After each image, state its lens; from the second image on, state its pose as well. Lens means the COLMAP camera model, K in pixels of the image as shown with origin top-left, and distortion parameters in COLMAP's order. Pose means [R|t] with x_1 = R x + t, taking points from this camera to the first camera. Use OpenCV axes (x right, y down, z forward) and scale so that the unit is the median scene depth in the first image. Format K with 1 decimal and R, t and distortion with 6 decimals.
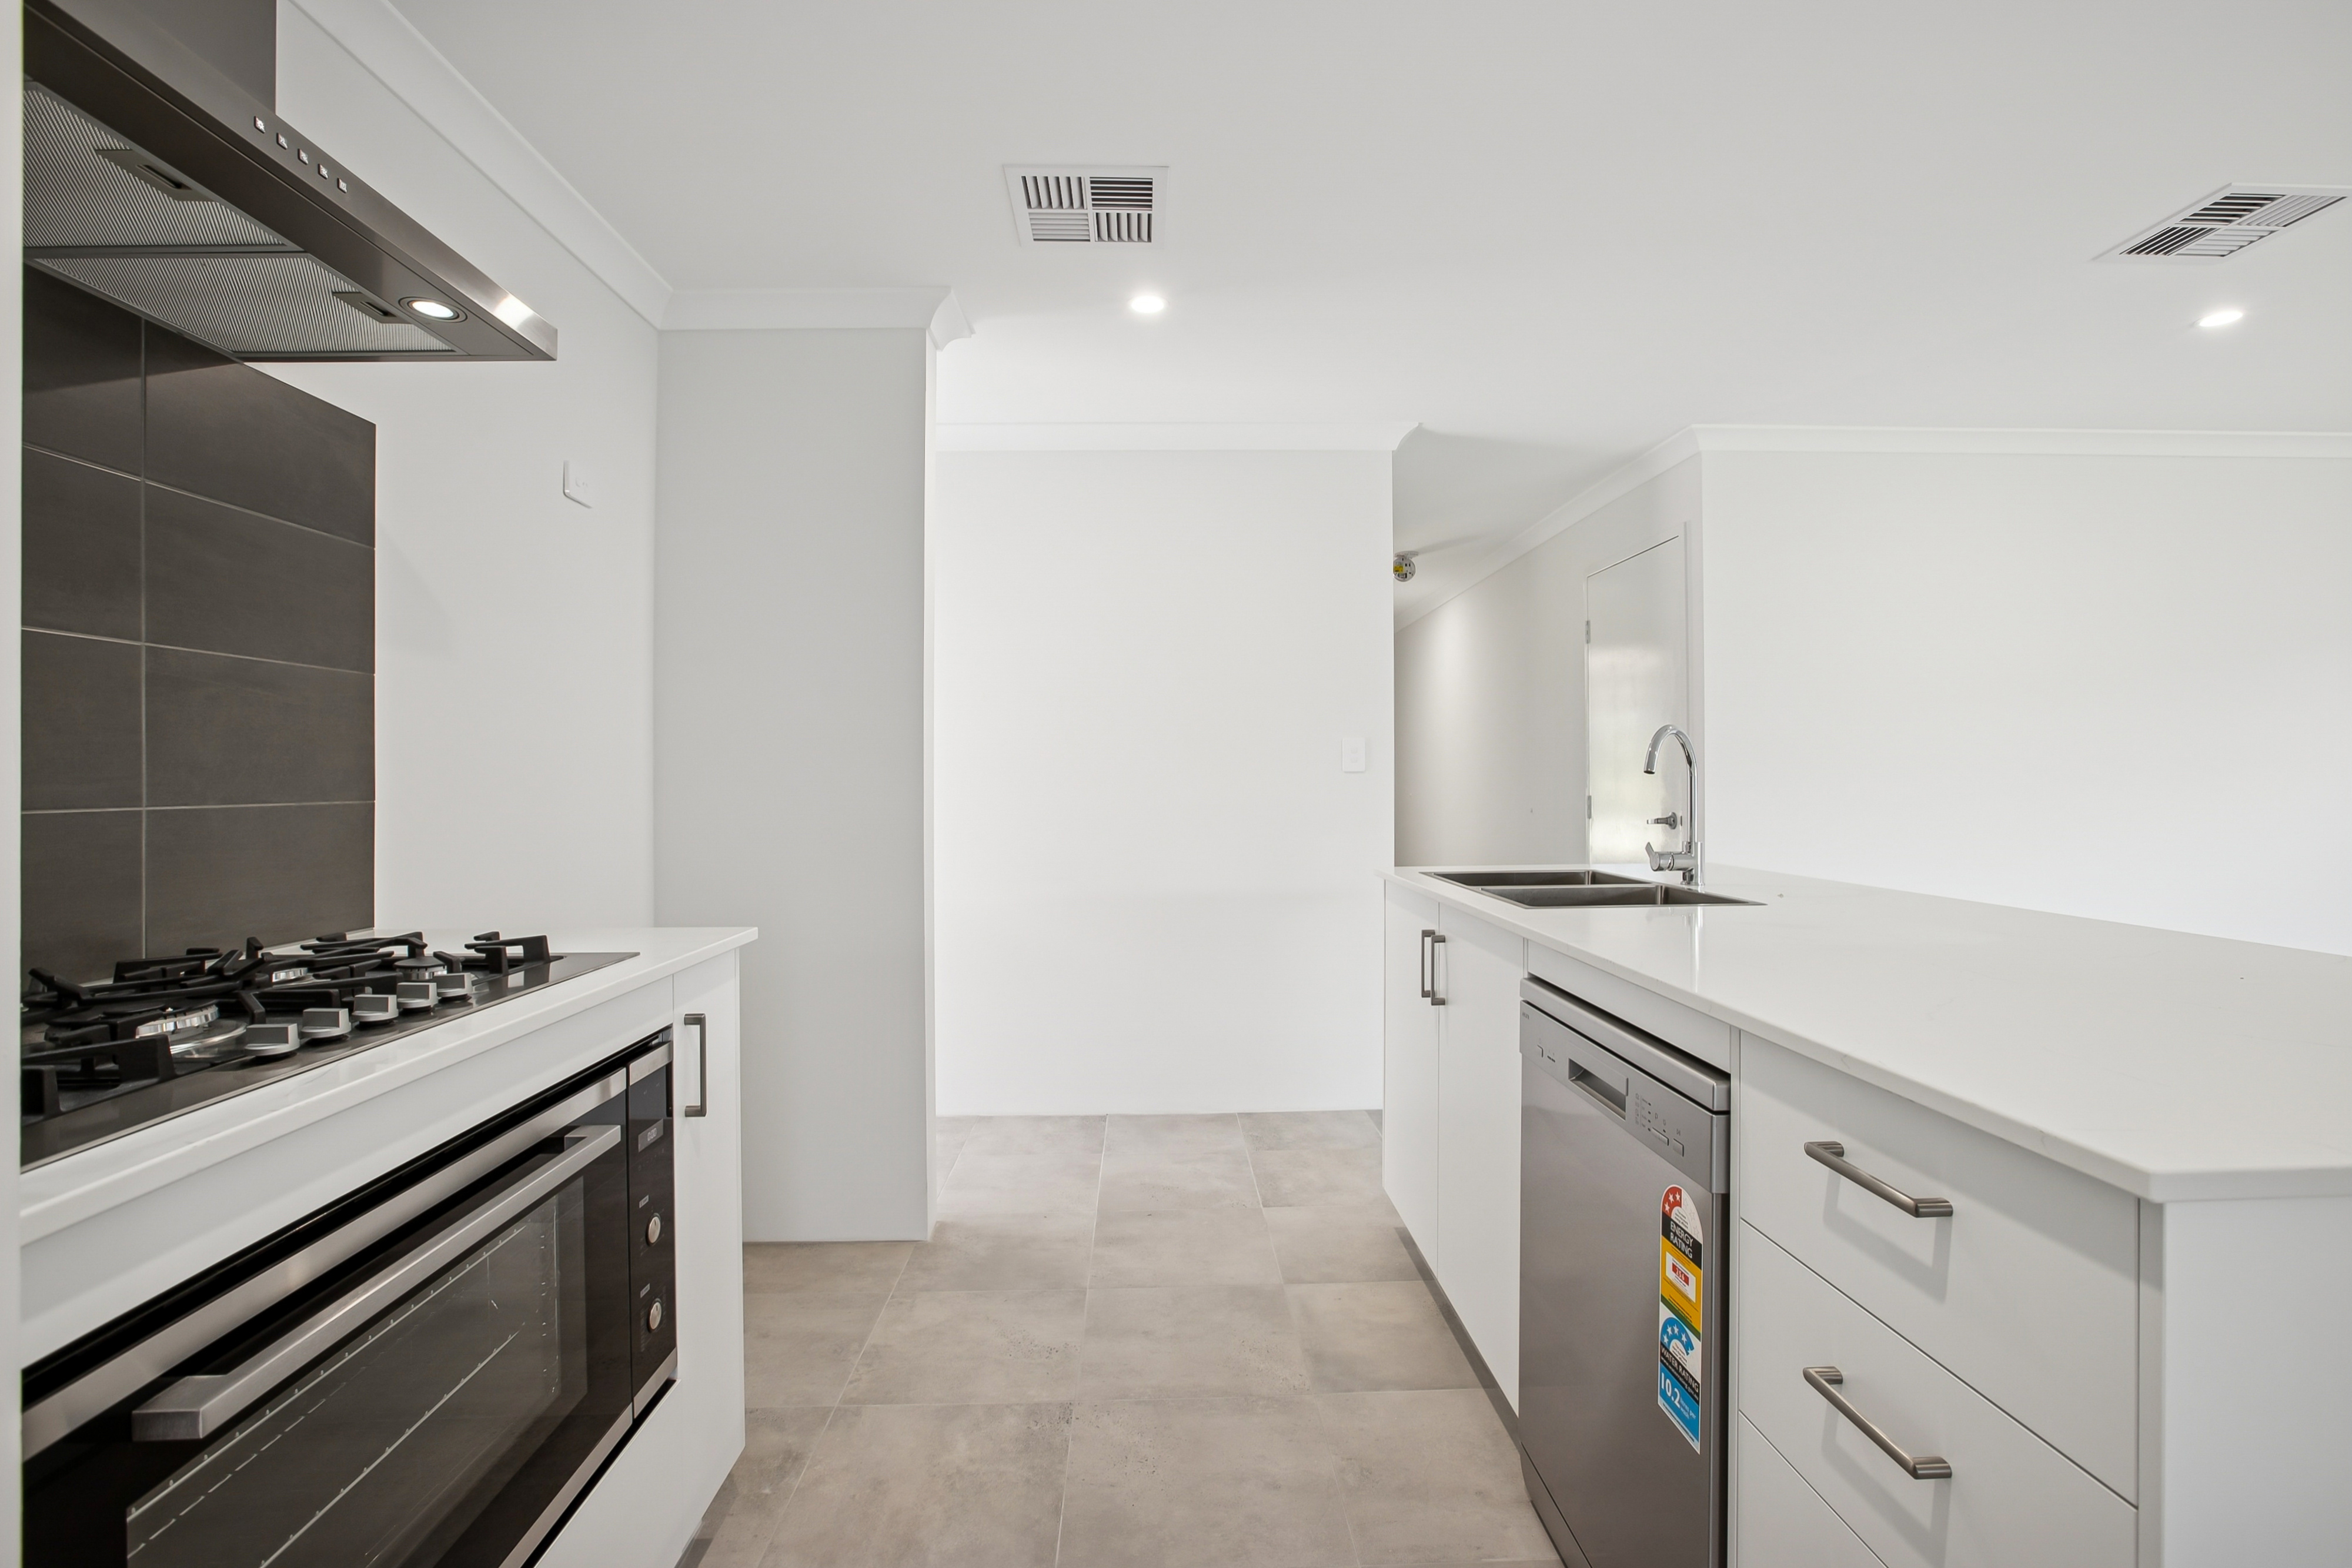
lens RADIAL K [[1045.7, 0, 1167.1], [0, 1045.7, 785.3], [0, 0, 1]] dist [-0.068368, 0.000569]
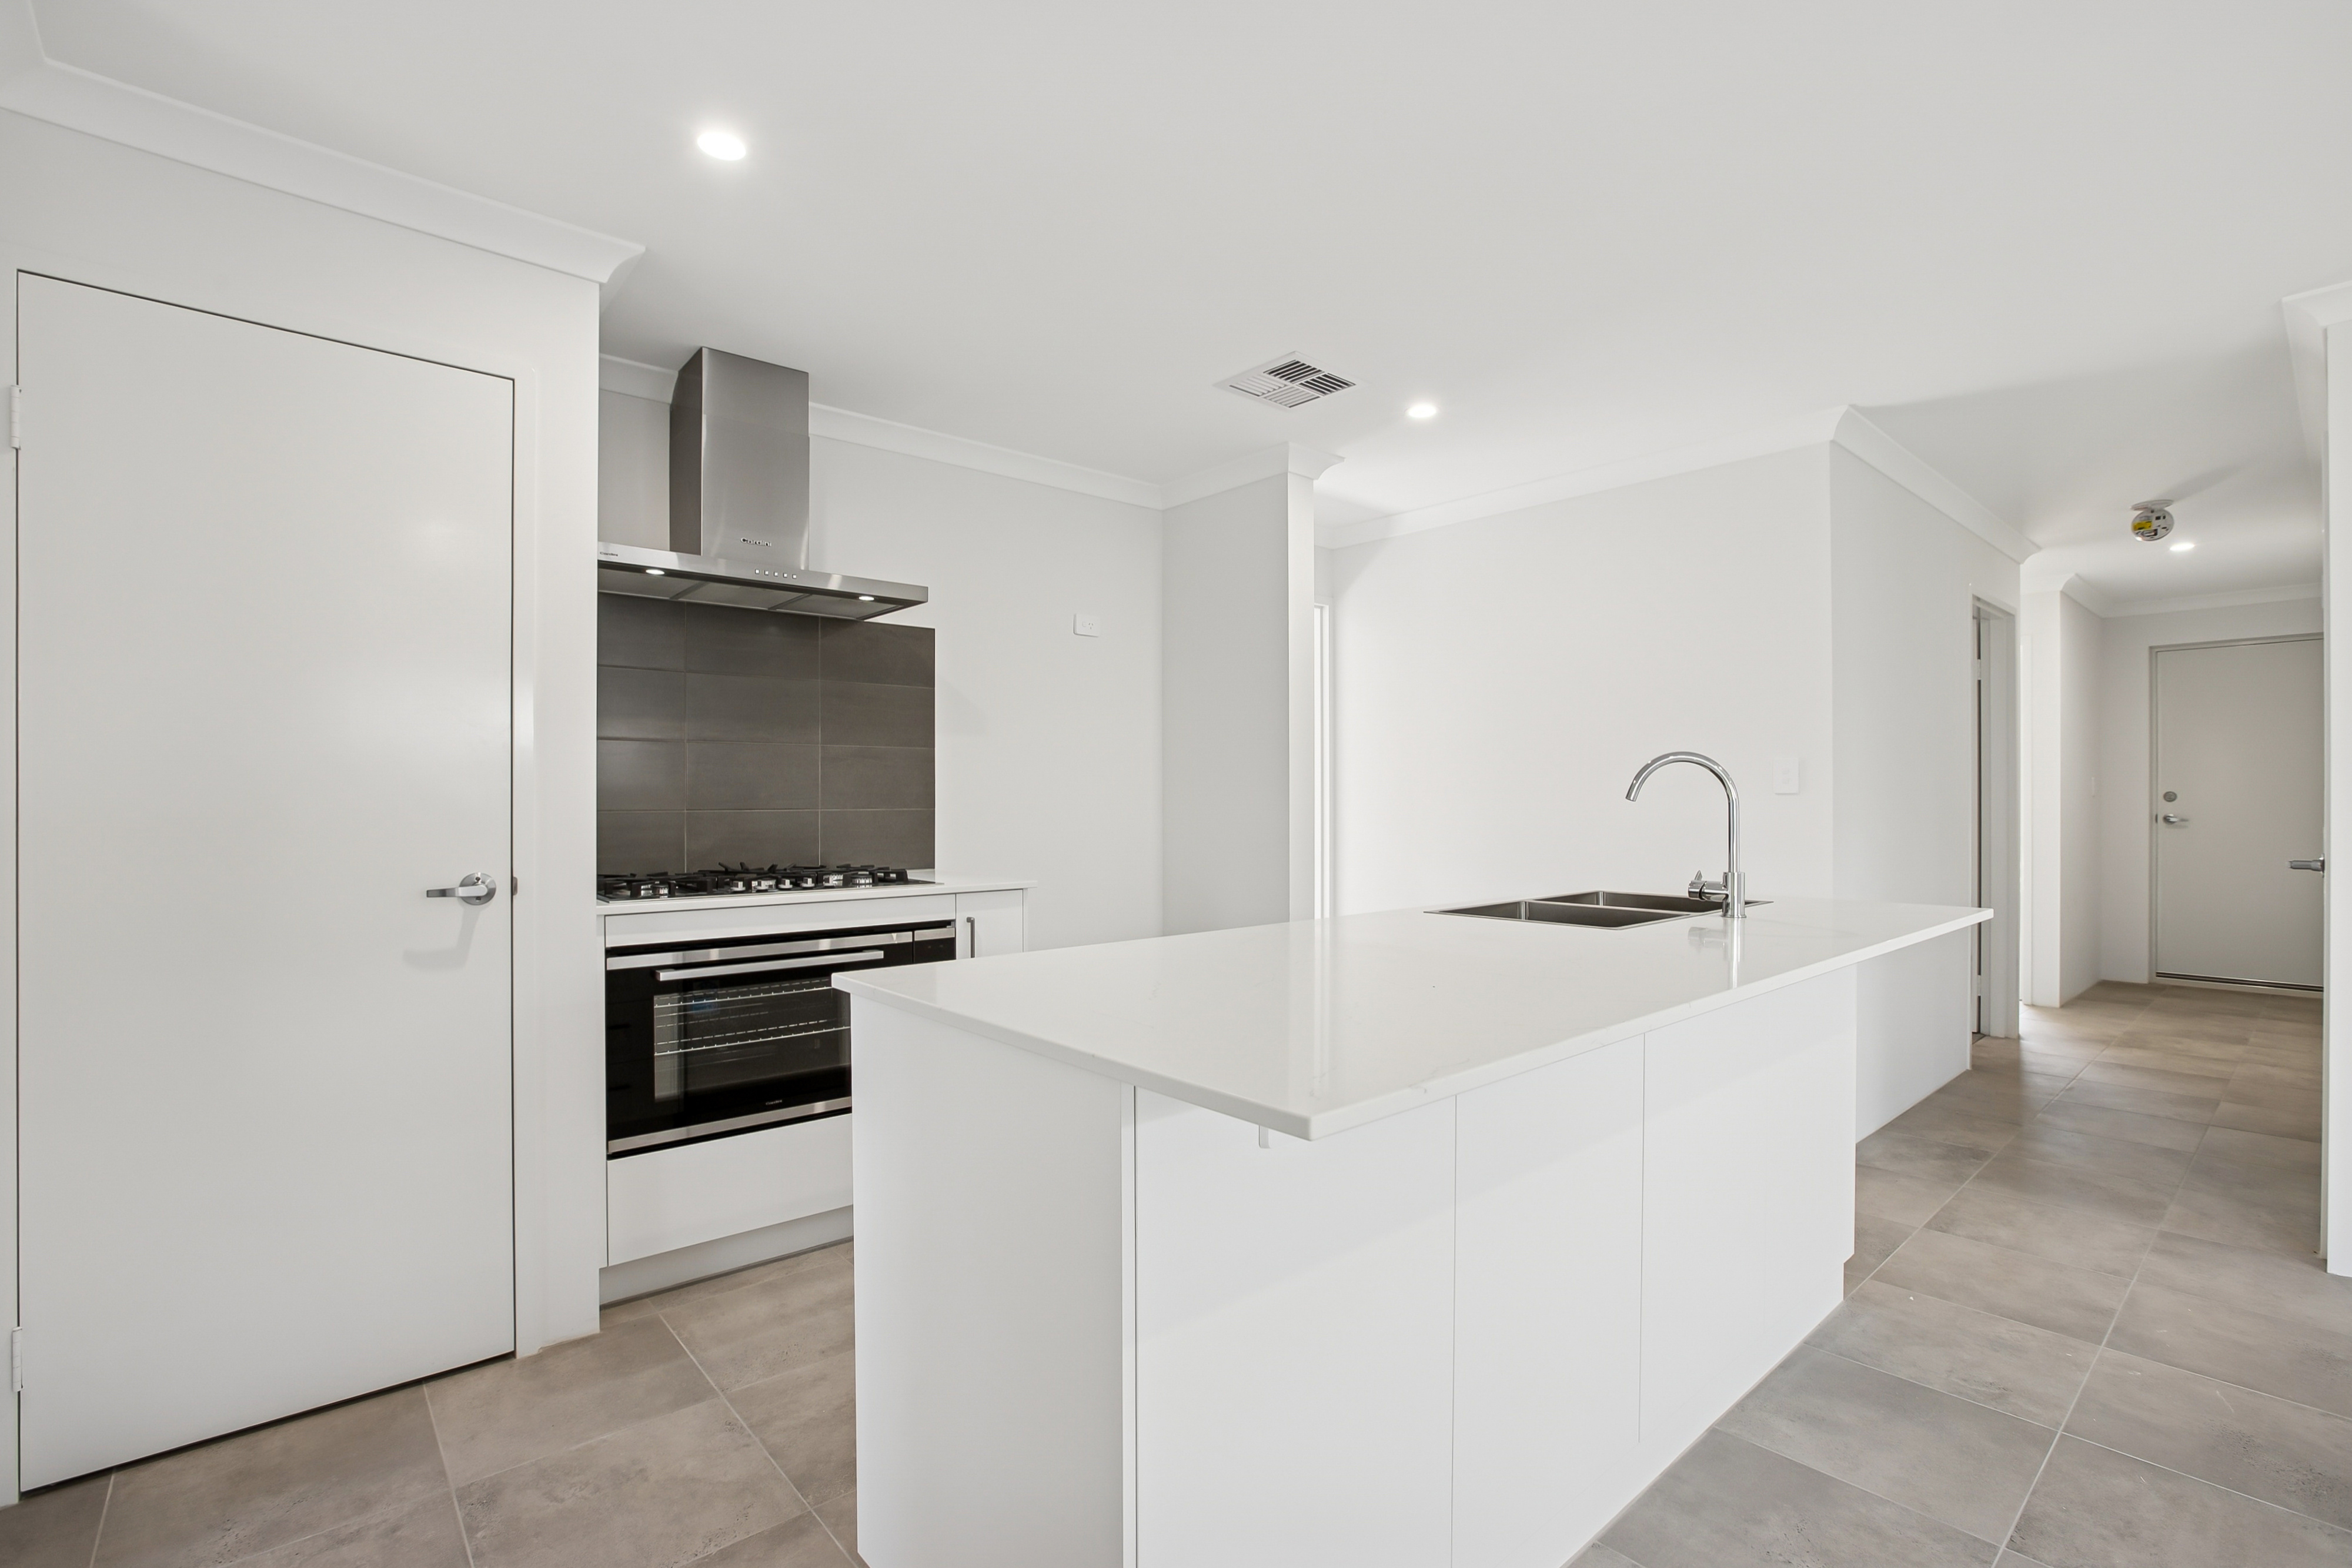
lens RADIAL K [[1045.7, 0, 1167.1], [0, 1045.7, 785.3], [0, 0, 1]] dist [-0.068368, 0.000569]
pose [[0.631994, -0.004170, -0.774962, 1.203622], [-0.008339, 0.999891, -0.012182, -0.011191], [0.774929, 0.014161, 0.631890, 0.000558]]
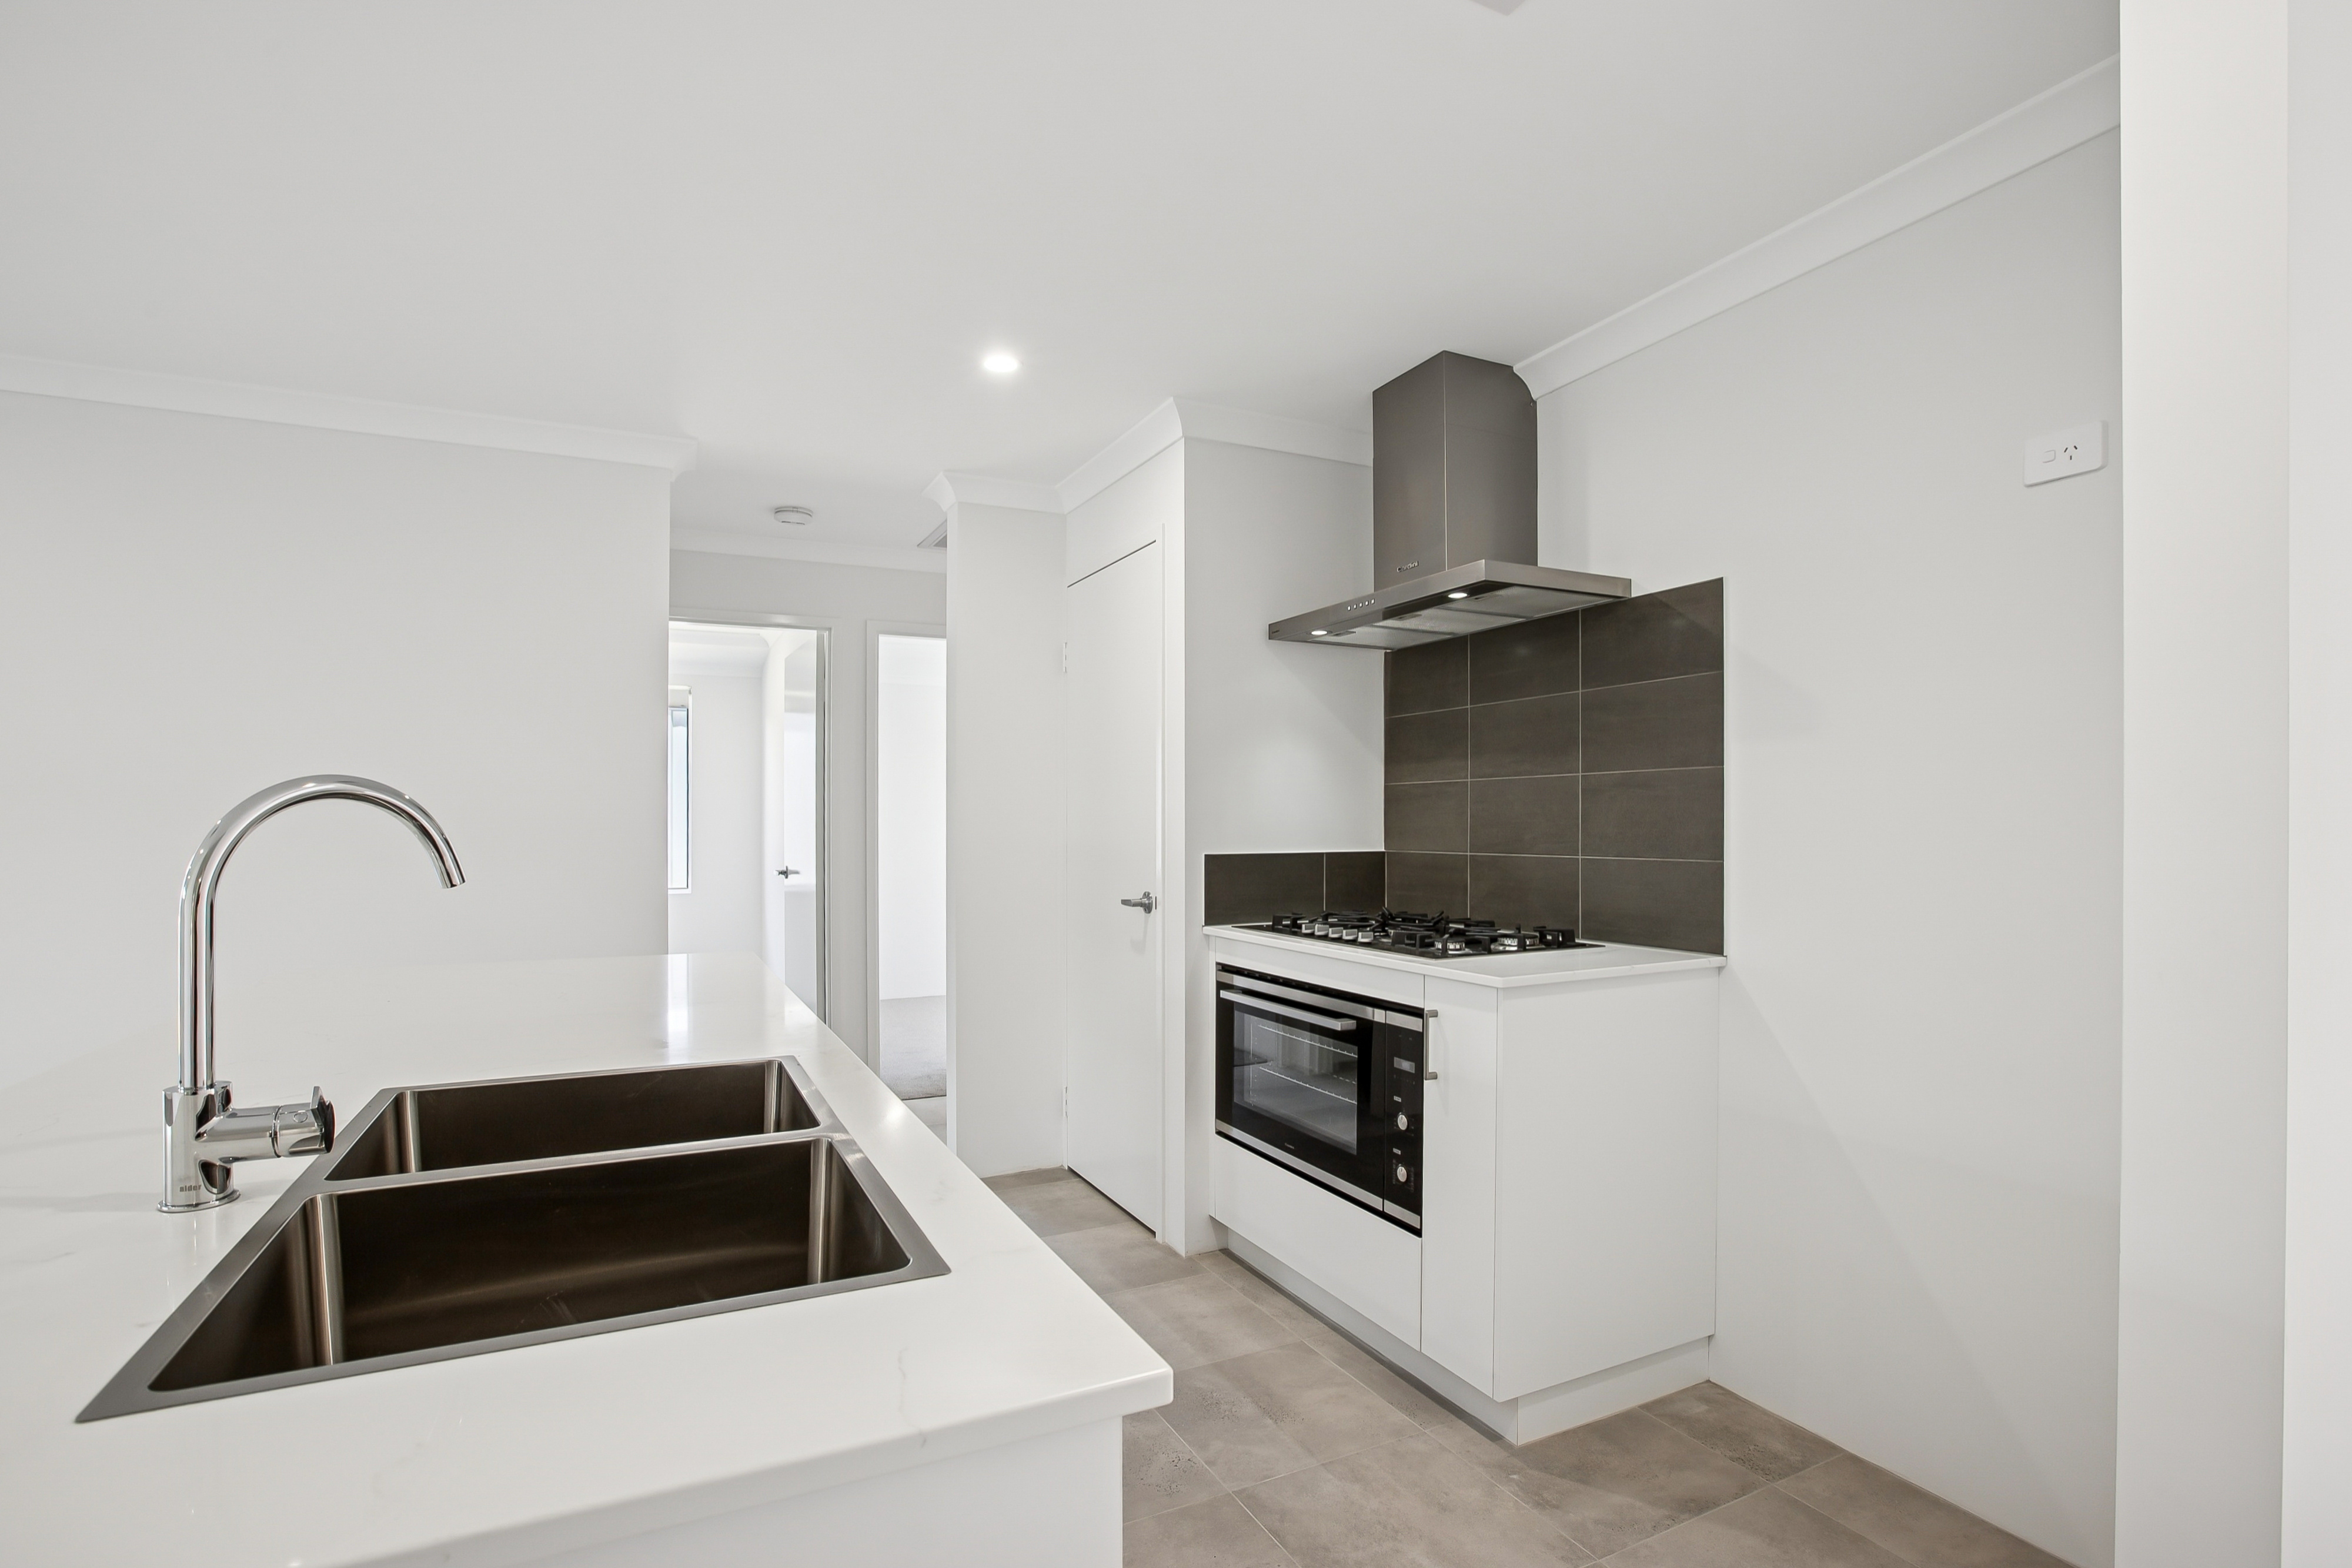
lens RADIAL K [[1045.7, 0, 1167.1], [0, 1045.7, 785.3], [0, 0, 1]] dist [-0.068368, 0.000569]
pose [[-0.907608, -0.007786, -0.419746, 0.449004], [0.005708, 0.999507, -0.030884, -0.046805], [0.419779, -0.030426, -0.907116, 1.920186]]
